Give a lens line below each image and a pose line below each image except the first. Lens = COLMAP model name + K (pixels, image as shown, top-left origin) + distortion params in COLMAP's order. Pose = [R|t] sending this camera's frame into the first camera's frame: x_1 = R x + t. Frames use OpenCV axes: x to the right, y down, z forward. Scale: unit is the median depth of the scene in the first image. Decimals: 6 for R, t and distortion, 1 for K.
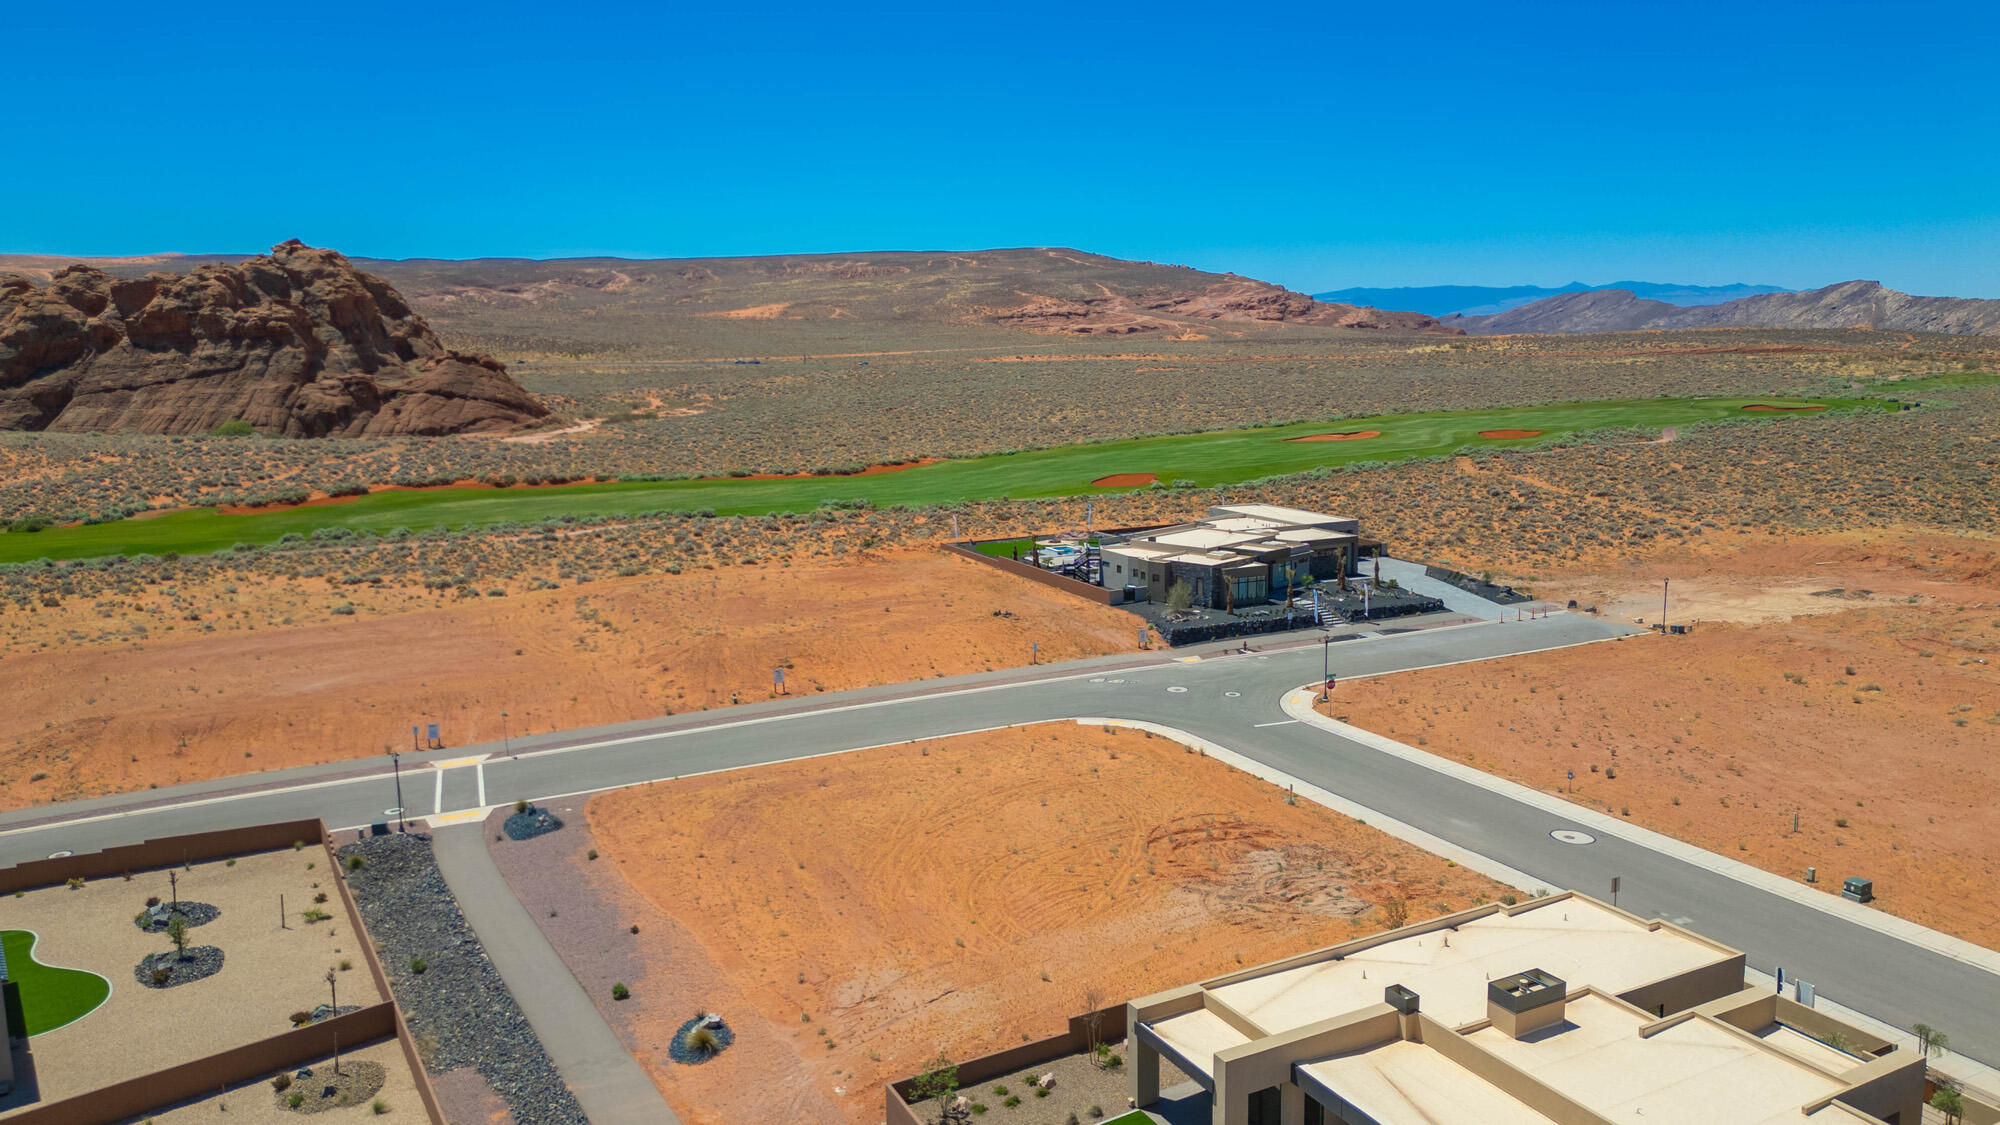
lens RADIAL K [[1413.7, 0, 988.4], [0, 1413.7, 572.4], [0, 0, 1]] dist [0.089252, -0.097902]
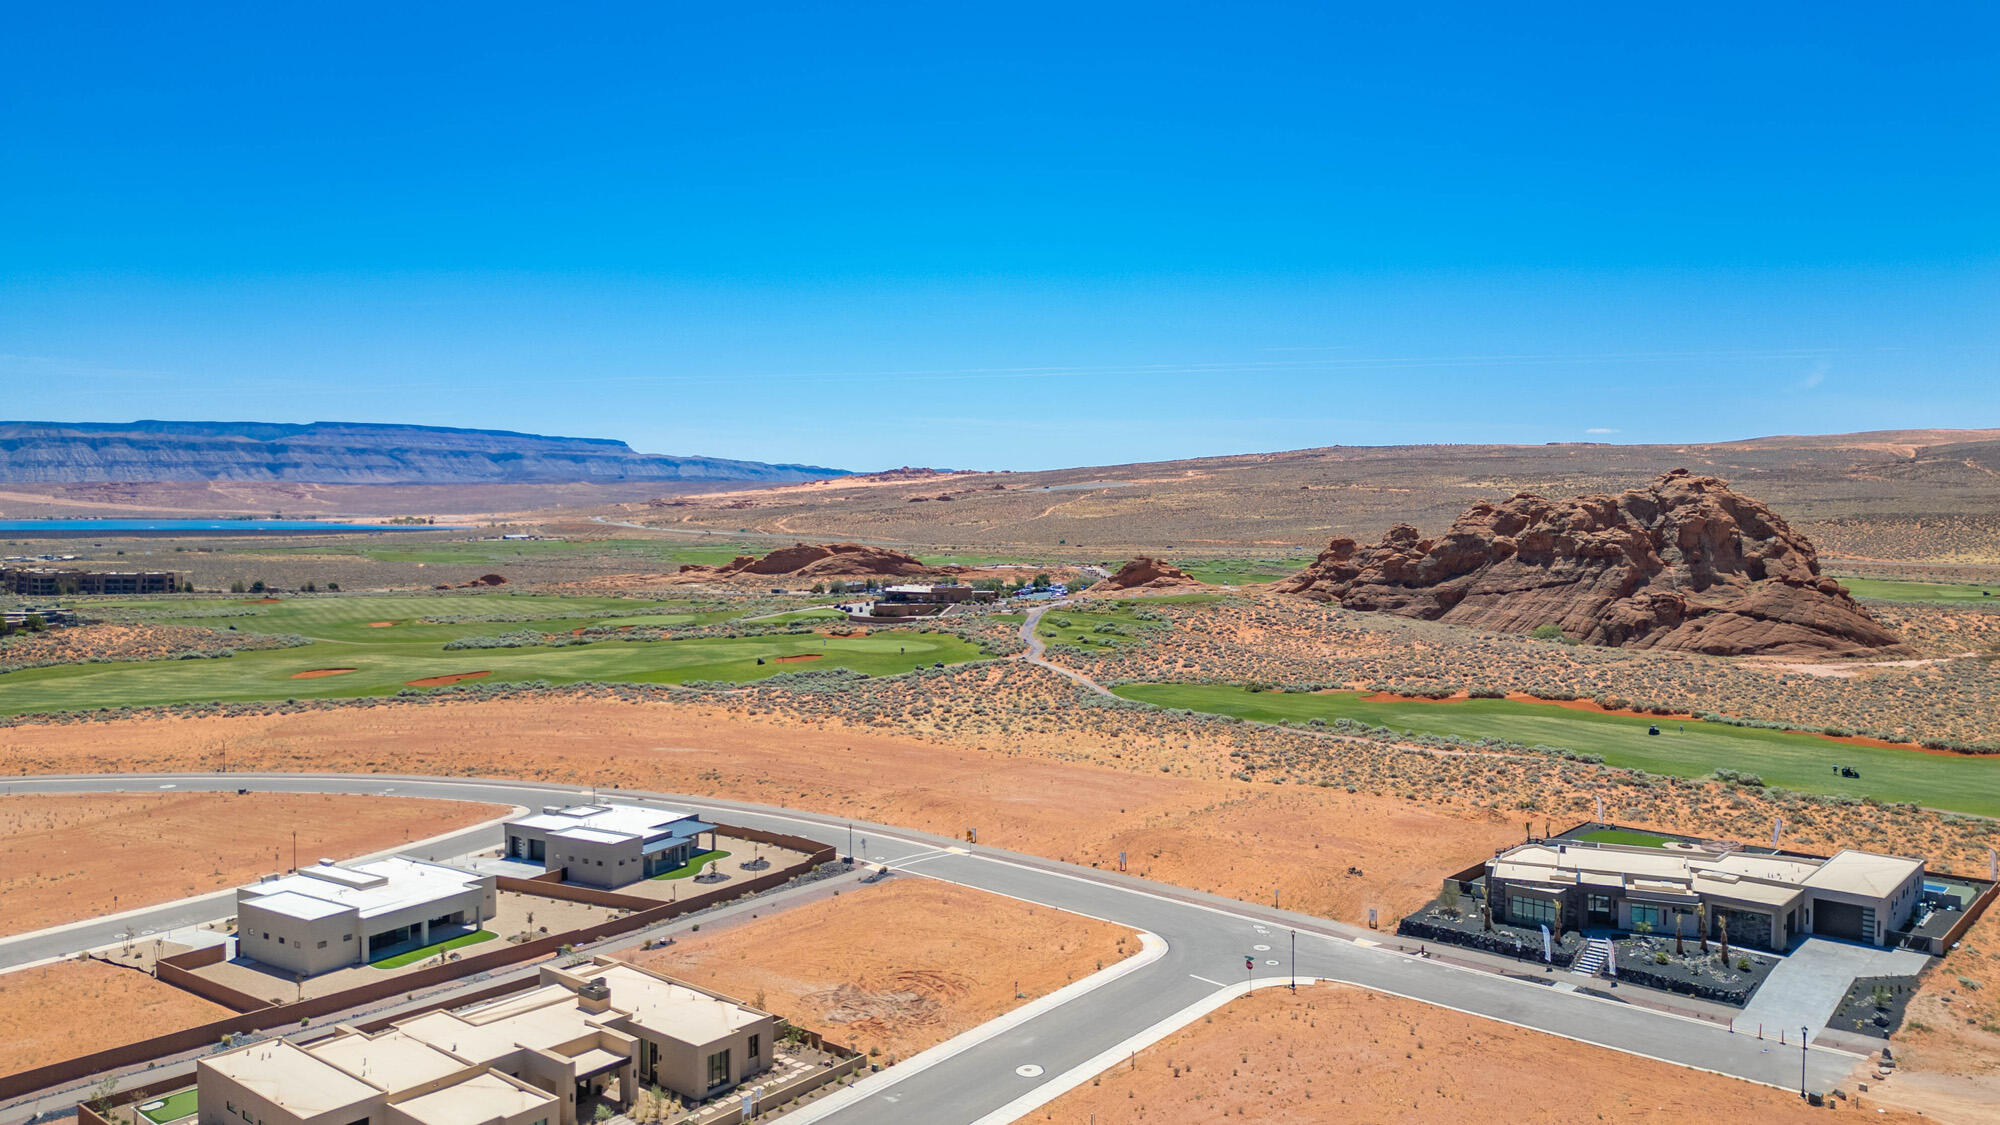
lens RADIAL K [[1413.7, 0, 988.4], [0, 1413.7, 572.4], [0, 0, 1]] dist [0.089252, -0.097902]
pose [[0.384116, 0.056827, -0.921534, 0.392292], [-0.160704, 0.986984, -0.006122, -0.064284], [0.909192, 0.150446, 0.388248, 0.091828]]
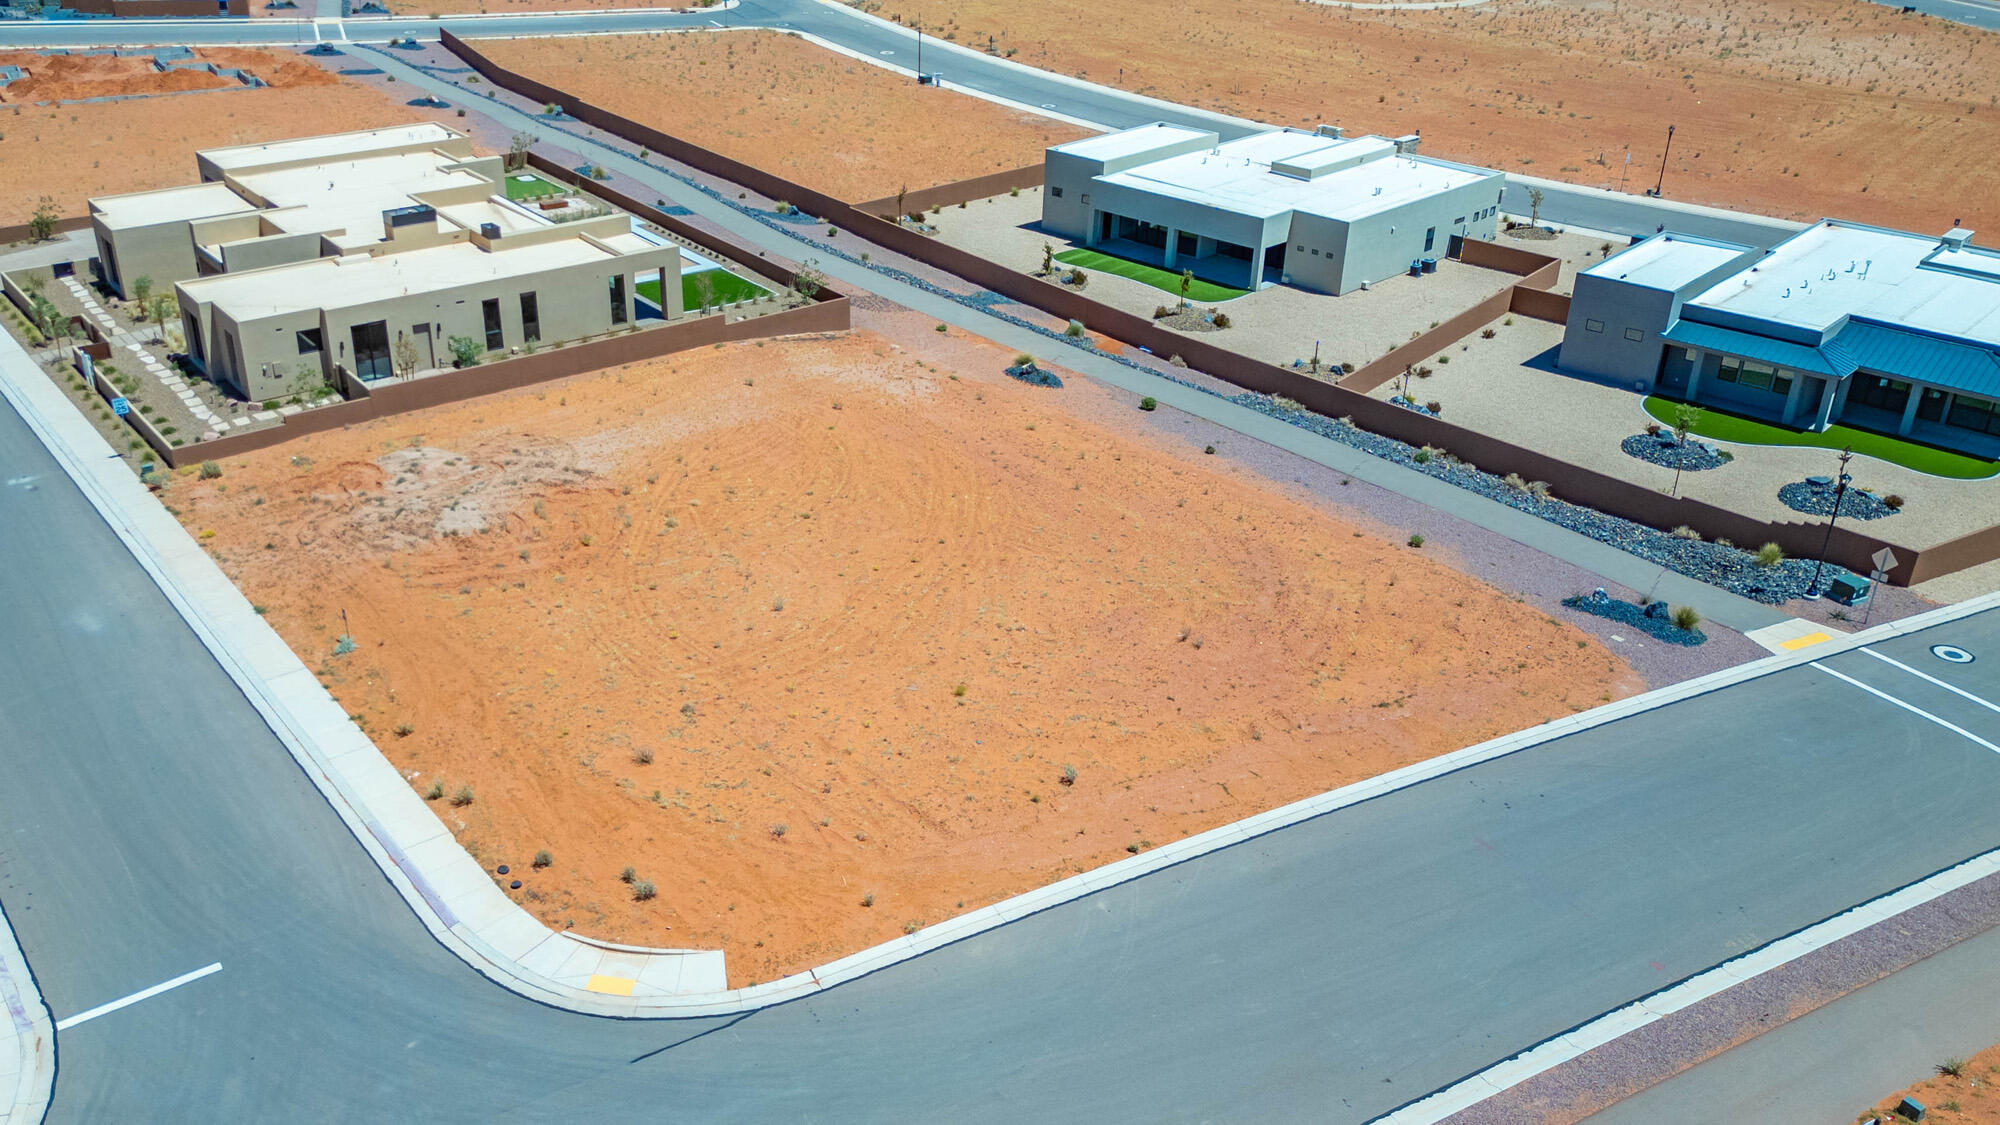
lens RADIAL K [[1650.9, 0, 876.1], [0, 1650.9, 568.9], [0, 0, 1]] dist [0.082619, -0.092522]
pose [[-0.988779, 0.079173, -0.126677, 0.022164], [-0.012794, 0.799999, 0.599864, -0.069427], [0.148834, 0.594754, -0.790010, 0.403182]]
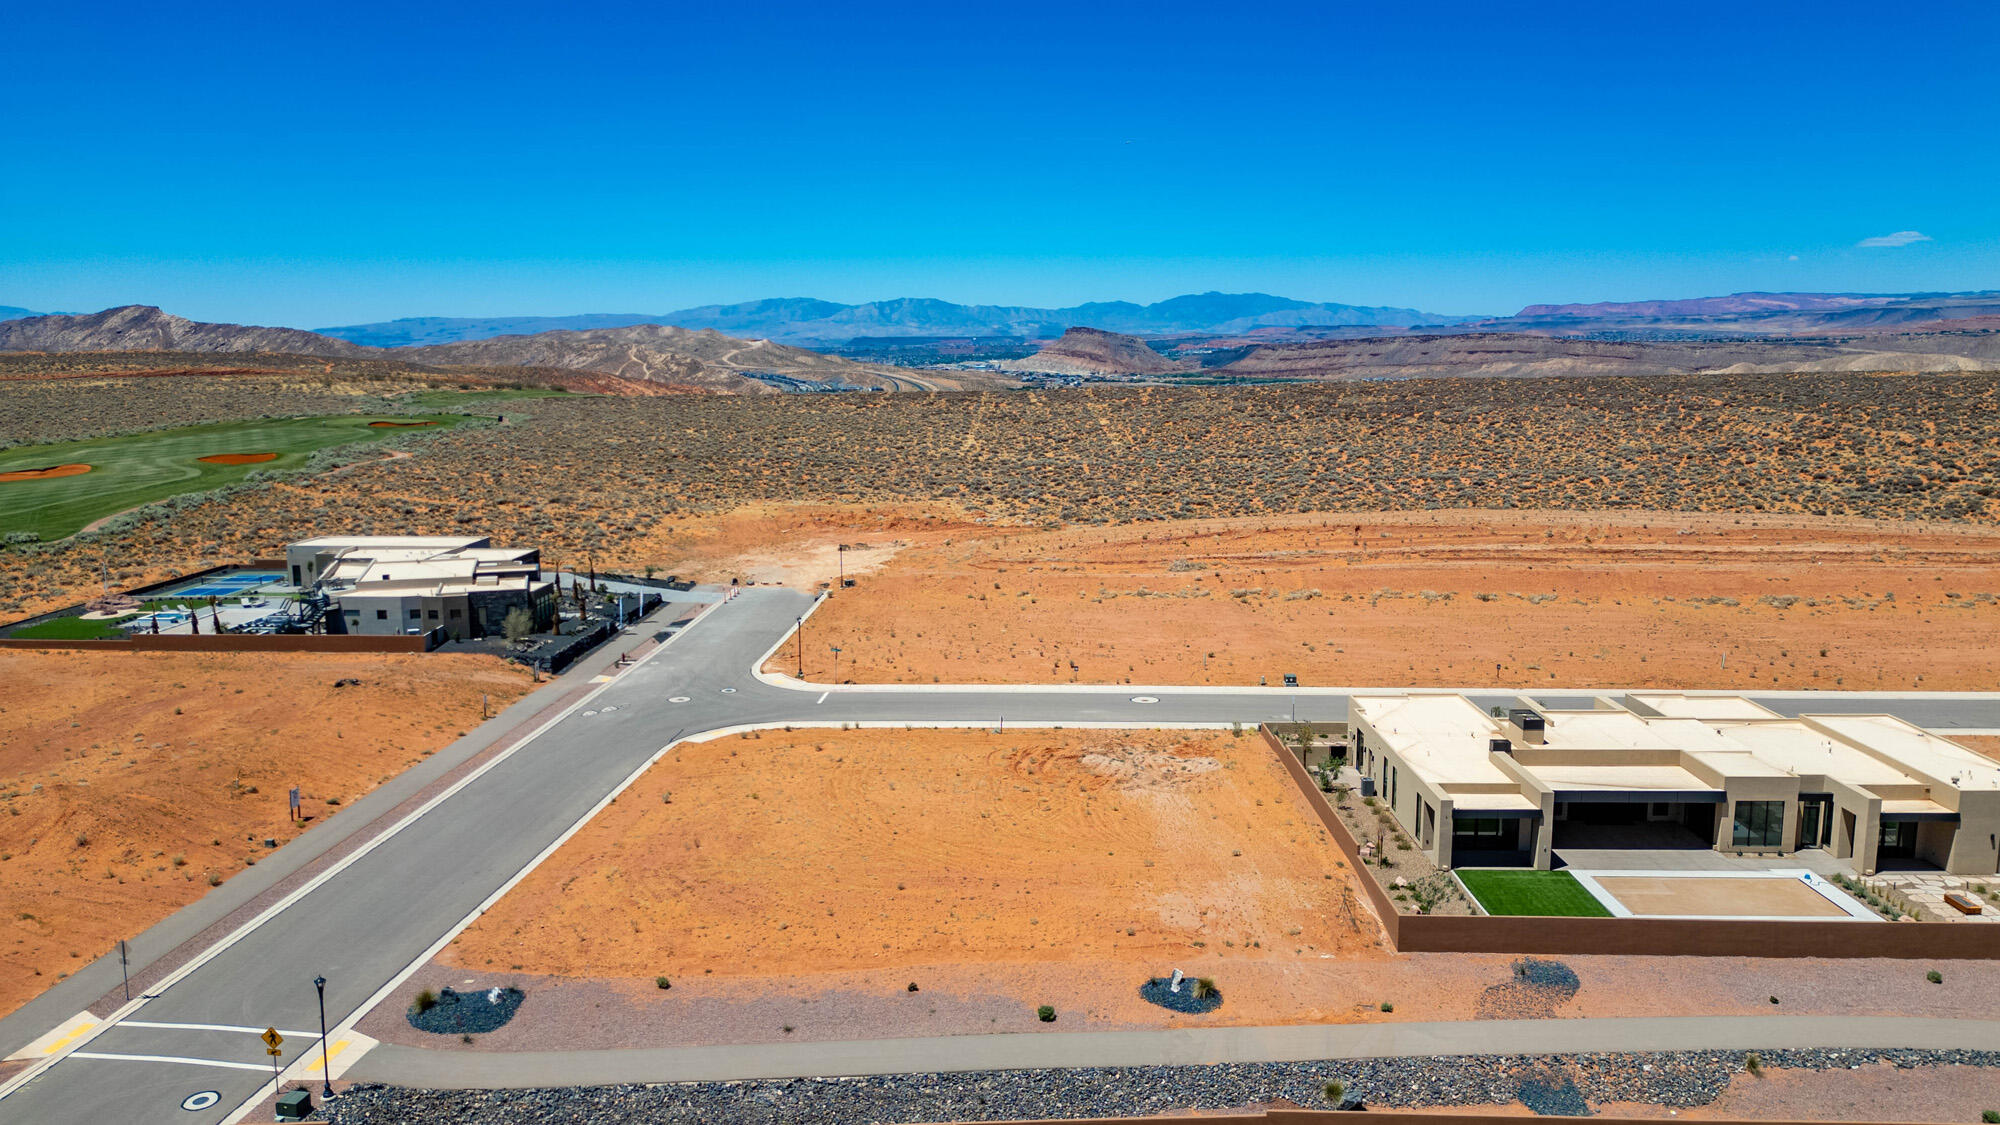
lens RADIAL K [[1440.9, 0, 985.5], [0, 1440.9, 553.2], [0, 0, 1]] dist [0.092379, -0.106957]
pose [[0.476550, -0.118687, 0.871099, -0.218921], [0.146843, 0.987672, 0.054237, -0.014619], [-0.866797, 0.102069, 0.488103, 0.104524]]
